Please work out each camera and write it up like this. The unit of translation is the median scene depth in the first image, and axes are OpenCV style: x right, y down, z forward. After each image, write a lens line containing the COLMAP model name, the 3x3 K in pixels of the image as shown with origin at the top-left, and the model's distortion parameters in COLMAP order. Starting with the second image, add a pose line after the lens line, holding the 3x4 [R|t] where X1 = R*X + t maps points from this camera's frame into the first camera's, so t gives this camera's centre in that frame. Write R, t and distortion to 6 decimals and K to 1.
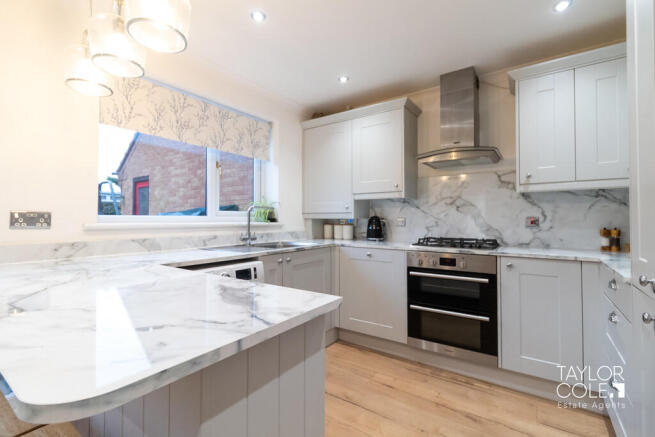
lens RADIAL K [[294.1, 0, 327.5], [0, 294.1, 218.5], [0, 0, 1]] dist [-0.000368, -0.000126]
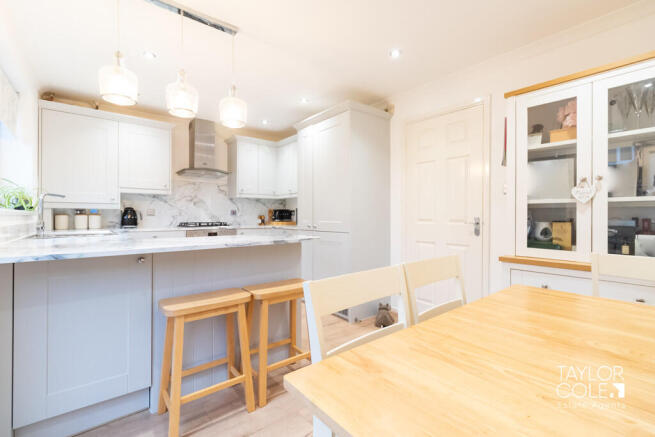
lens RADIAL K [[294.1, 0, 327.5], [0, 294.1, 218.5], [0, 0, 1]] dist [-0.000368, -0.000126]
pose [[0.280240, -0.008628, 0.959891, -0.834839], [-0.000772, 0.999957, 0.009214, 0.028178], [-0.959930, -0.003323, 0.280221, -0.108407]]
